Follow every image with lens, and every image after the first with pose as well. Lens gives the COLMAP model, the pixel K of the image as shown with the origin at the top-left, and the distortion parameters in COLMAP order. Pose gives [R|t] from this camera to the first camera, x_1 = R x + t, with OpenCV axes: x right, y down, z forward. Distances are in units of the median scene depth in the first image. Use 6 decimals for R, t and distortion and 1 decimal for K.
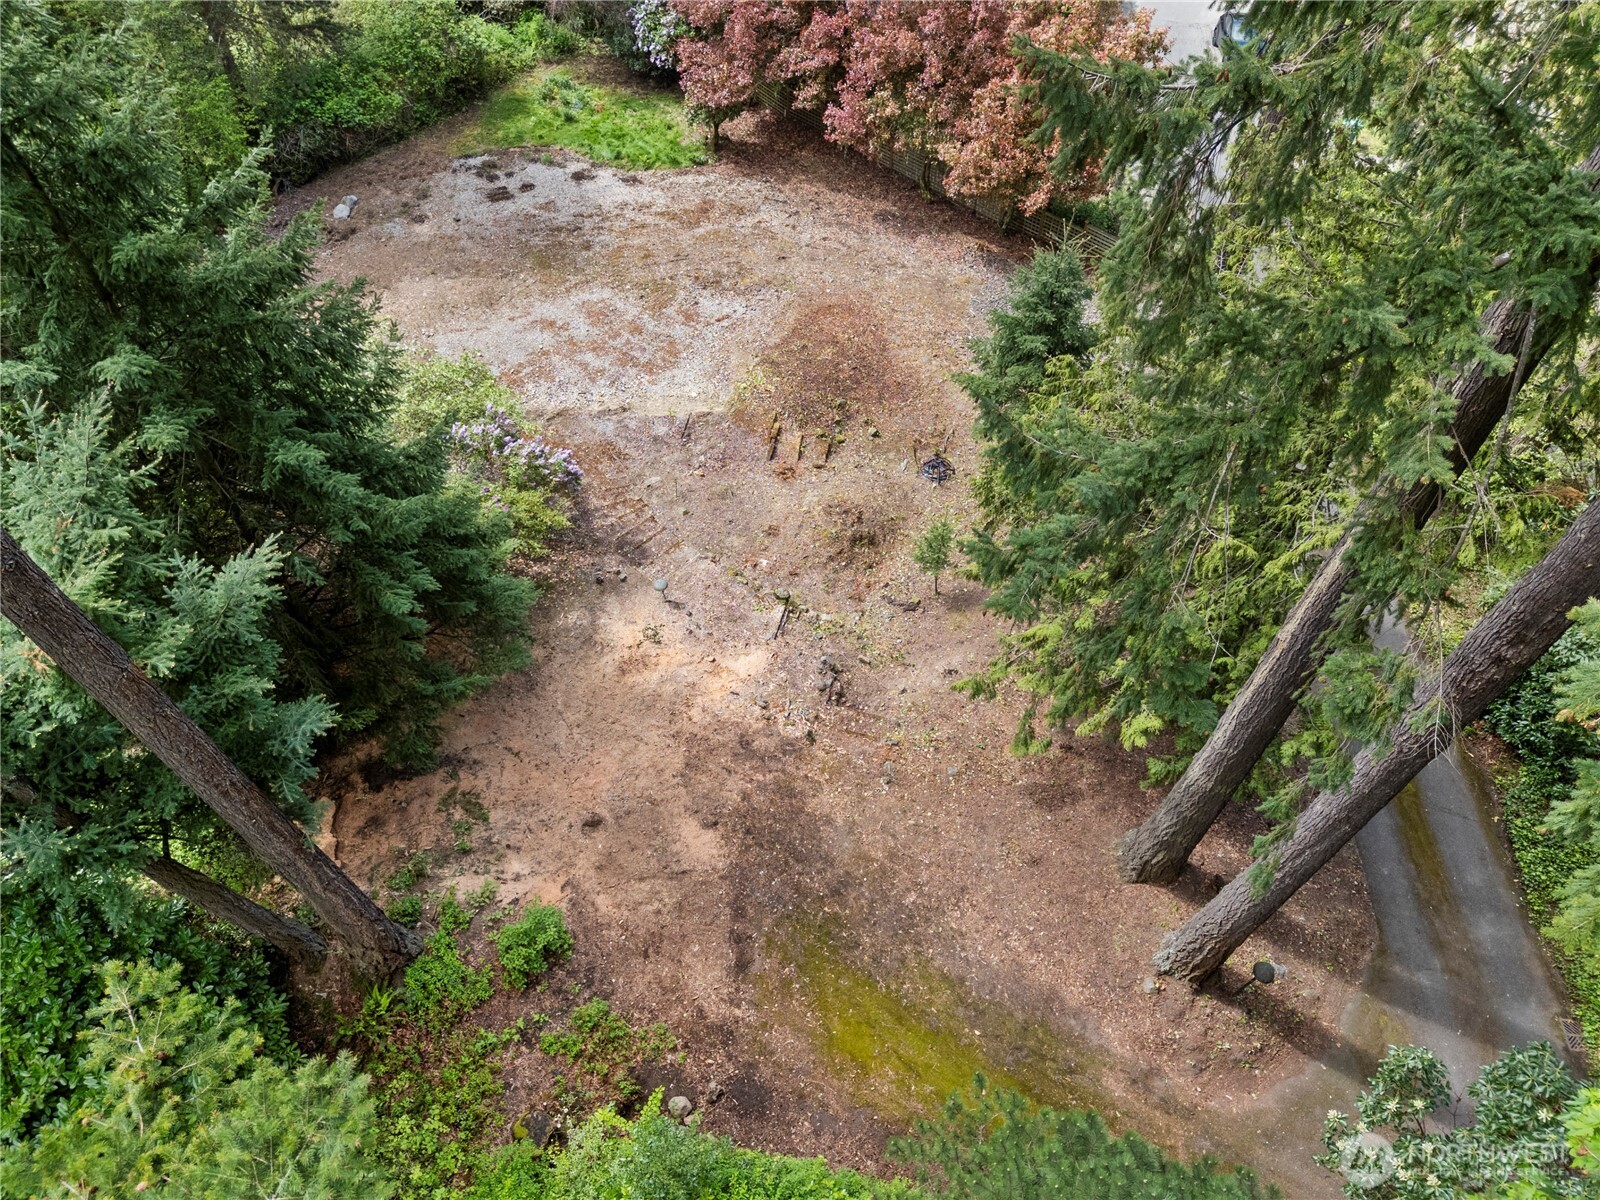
lens RADIAL K [[1196.9, 0, 800.0], [0, 1196.9, 600.0], [0, 0, 1]] dist [0.070529, -0.134970]
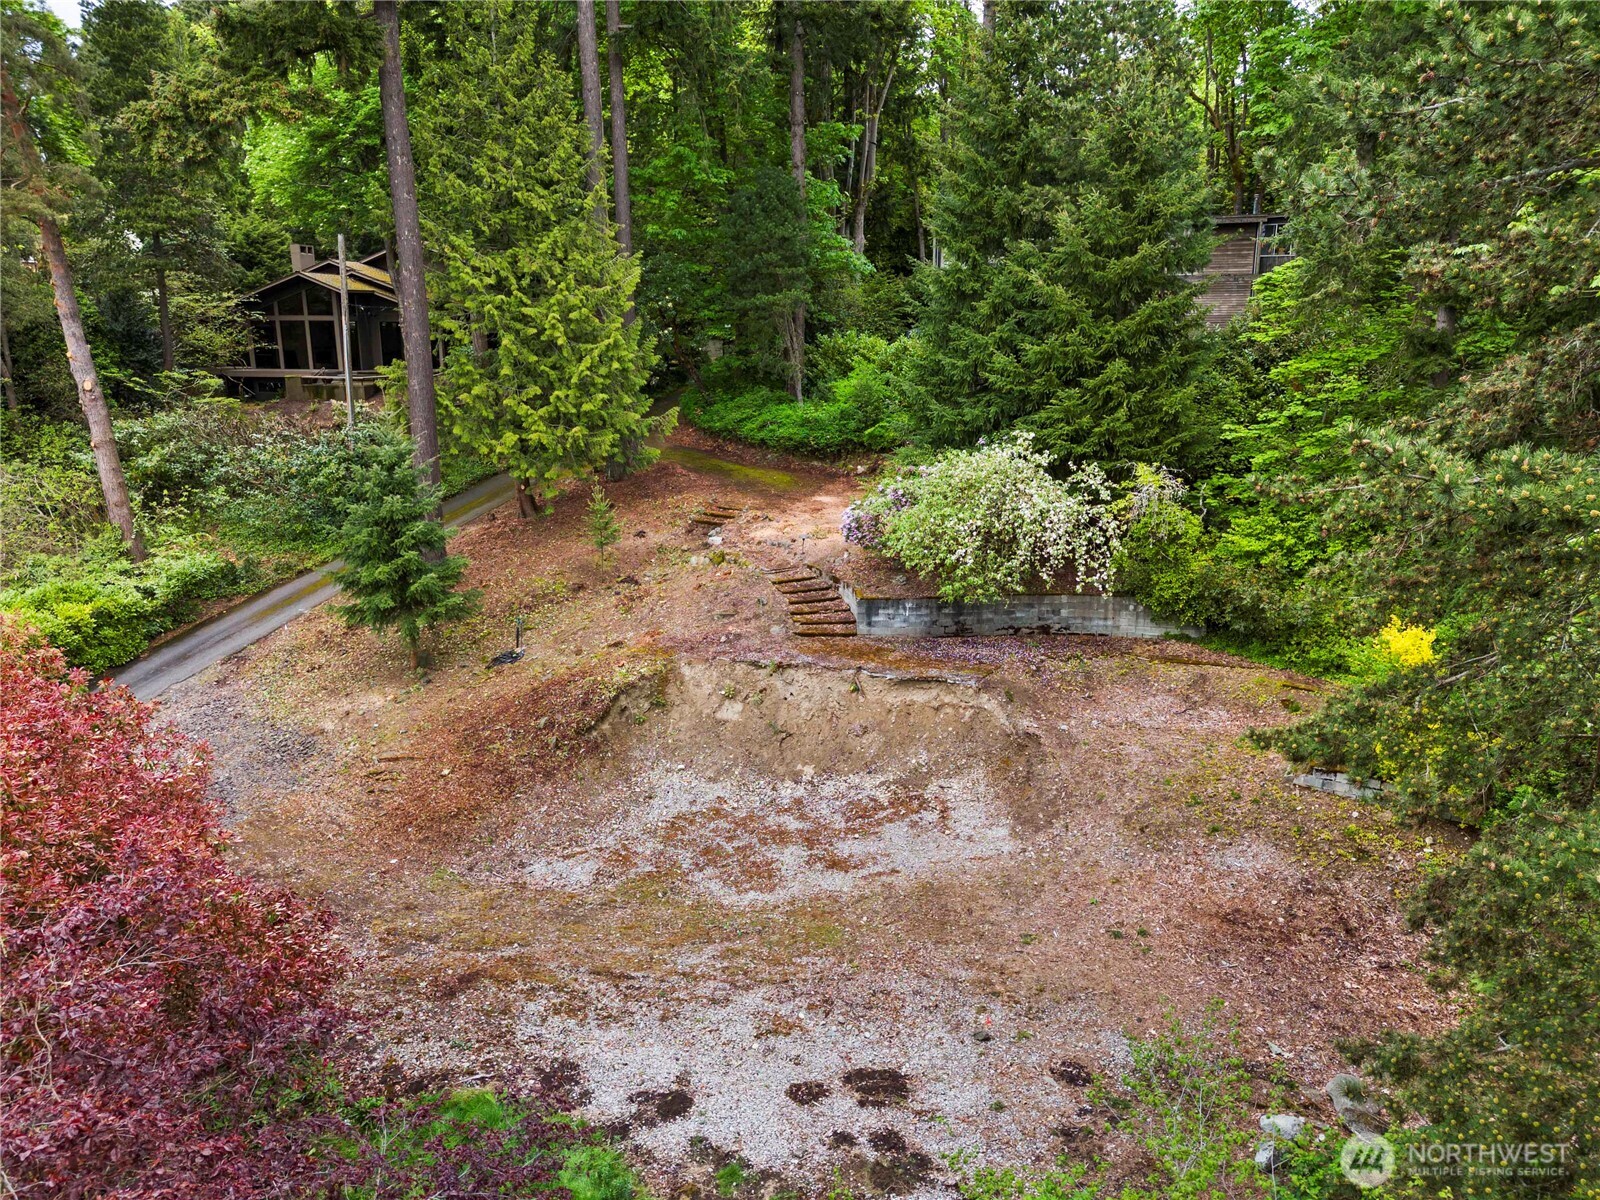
lens RADIAL K [[1163.0, 0, 800.0], [0, 1163.0, 600.0], [0, 0, 1]] dist [0.099452, -0.122788]
pose [[-0.951212, -0.057940, 0.303050, -0.350324], [0.261362, 0.370673, 0.891230, -0.789353], [-0.163971, 0.926954, -0.337445, 1.034453]]
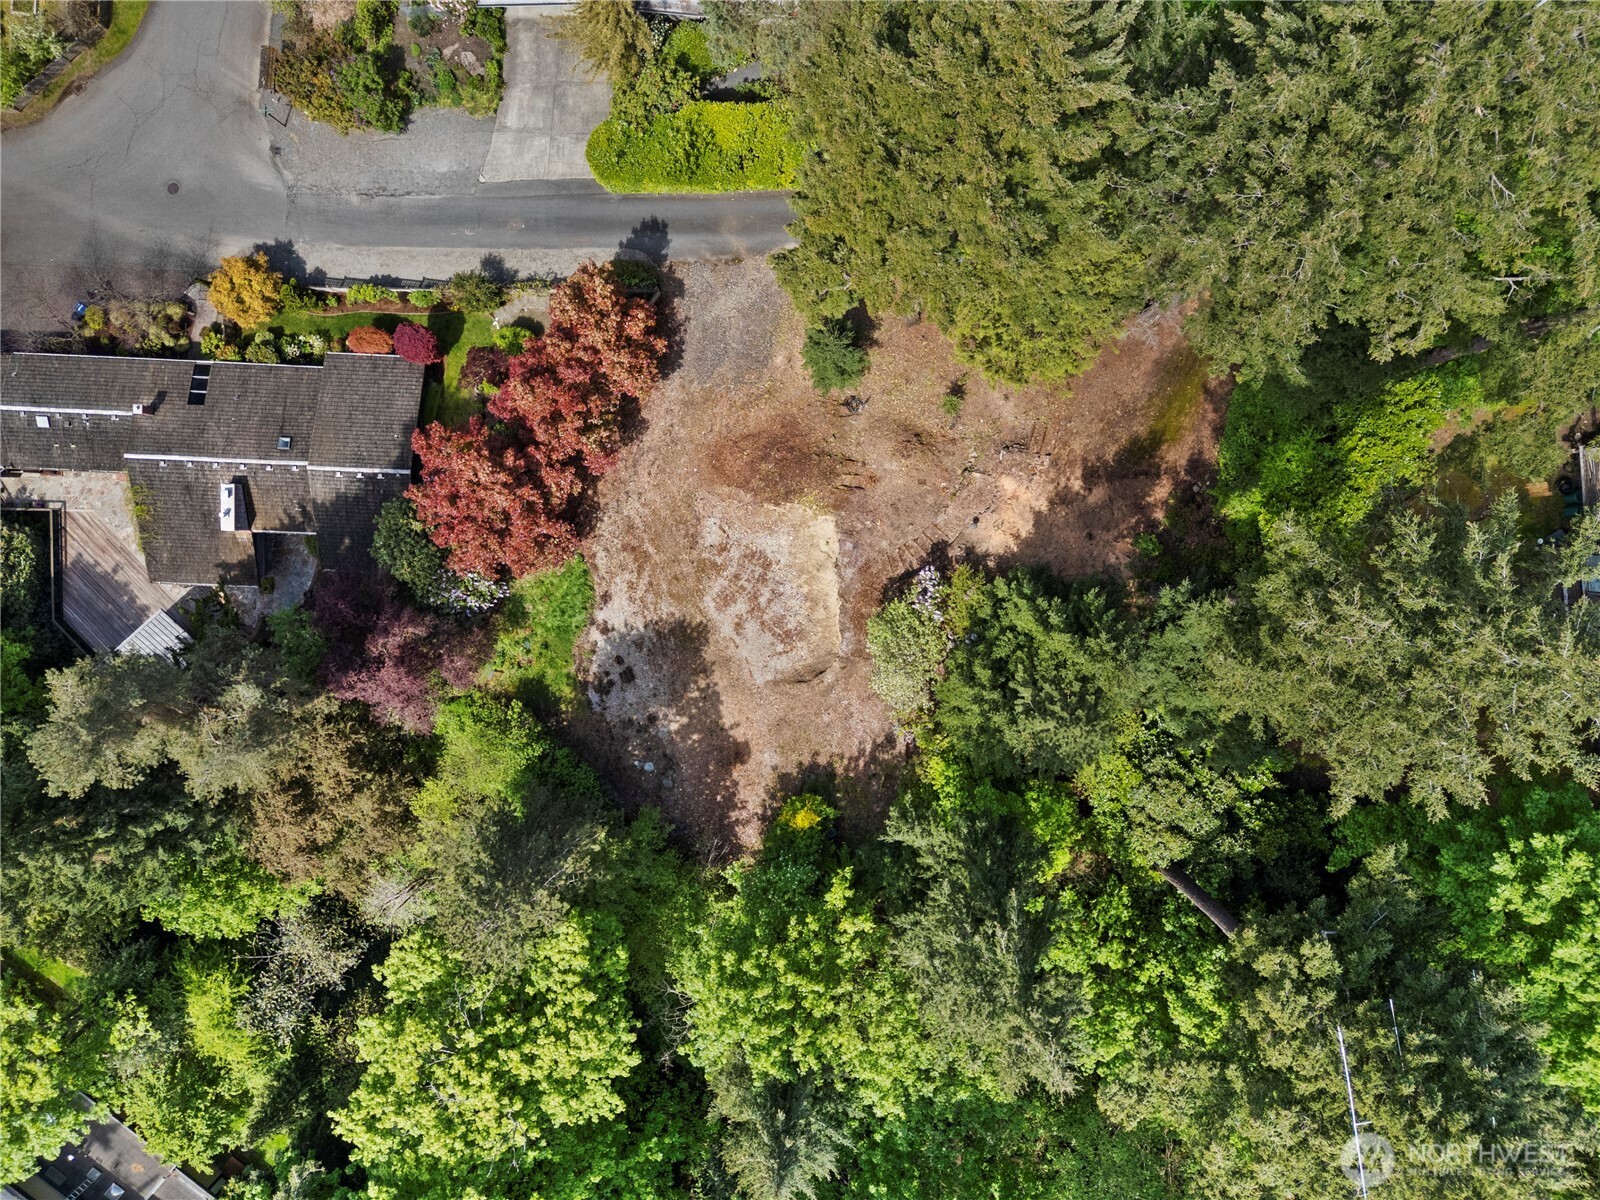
lens RADIAL K [[1163.0, 0, 800.0], [0, 1163.0, 600.0], [0, 0, 1]] dist [0.099452, -0.122788]
pose [[-0.060663, -0.997146, -0.044943, -0.094379], [0.838321, -0.075337, 0.539947, -1.032457], [-0.541791, -0.004922, 0.840499, -0.473974]]
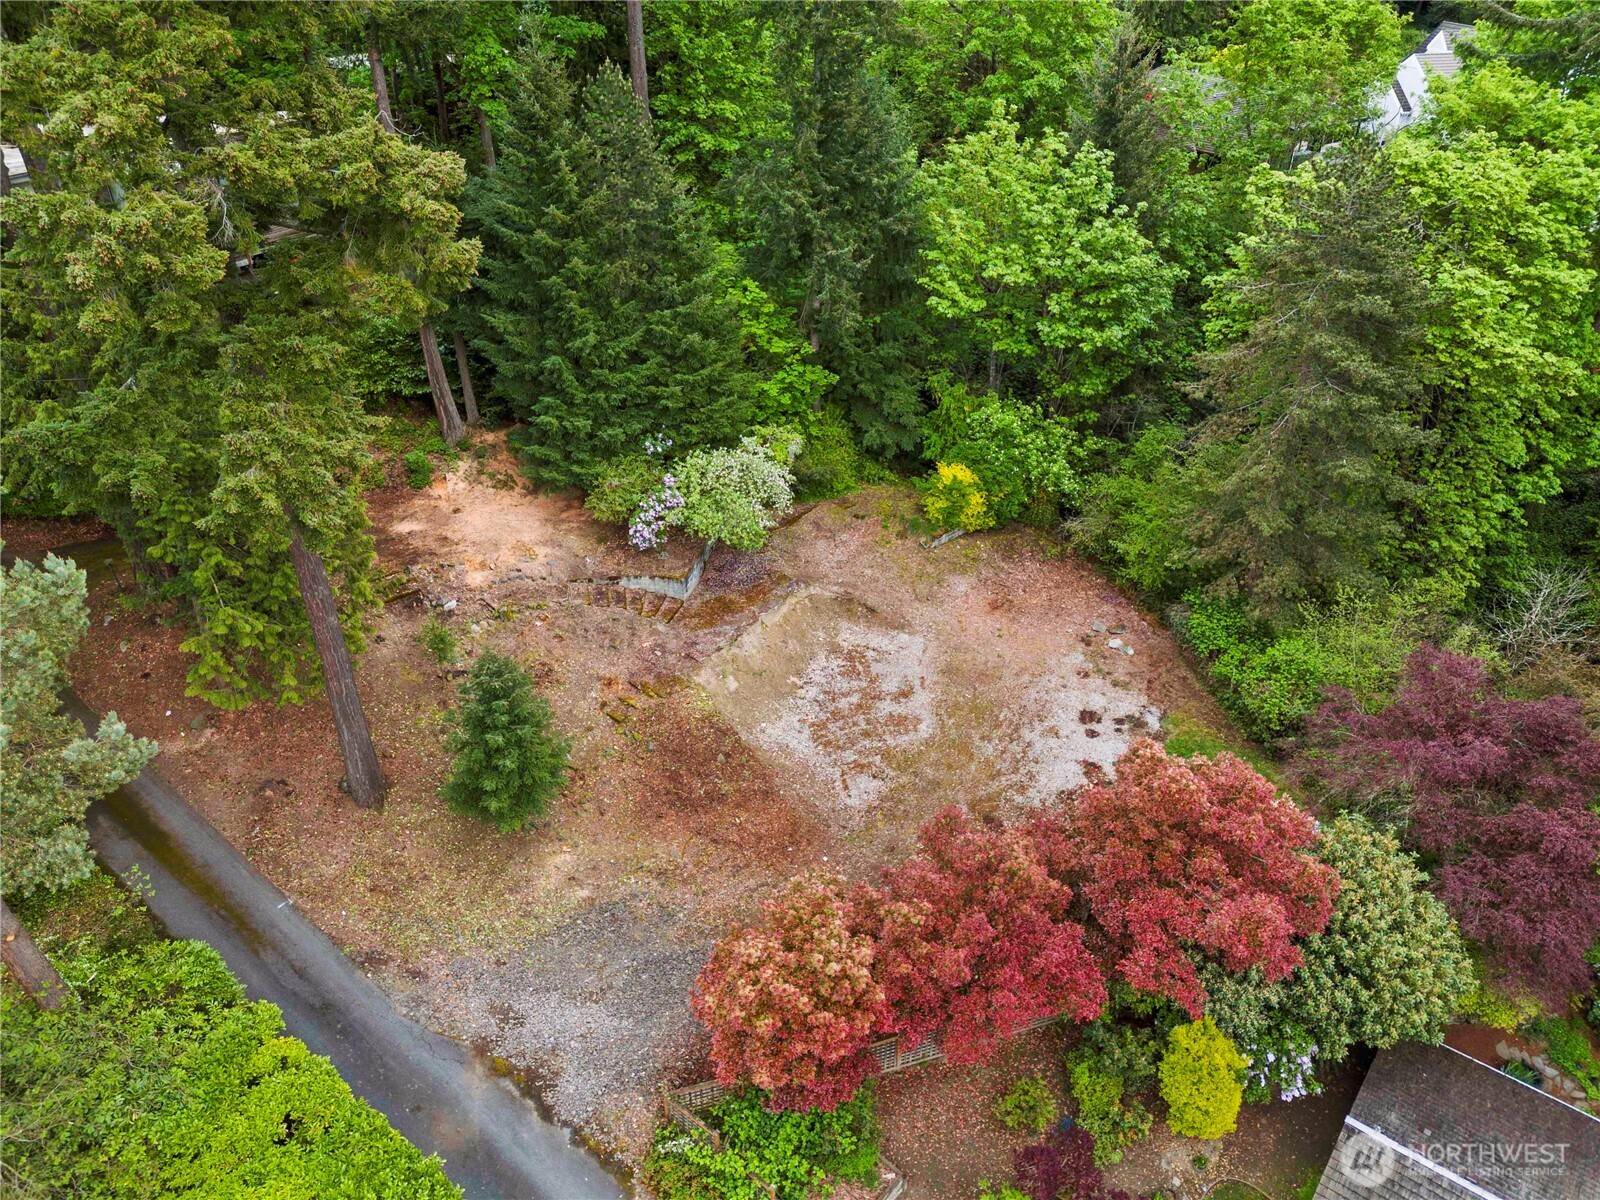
lens RADIAL K [[1168.6, 0, 800.0], [0, 1168.6, 600.0], [0, 0, 1]] dist [0.064224, -0.056722]
pose [[-0.535930, 0.447326, -0.716016, 0.622550], [-0.698784, 0.240917, 0.673543, -0.931072], [0.473794, 0.861312, 0.183469, 0.623731]]
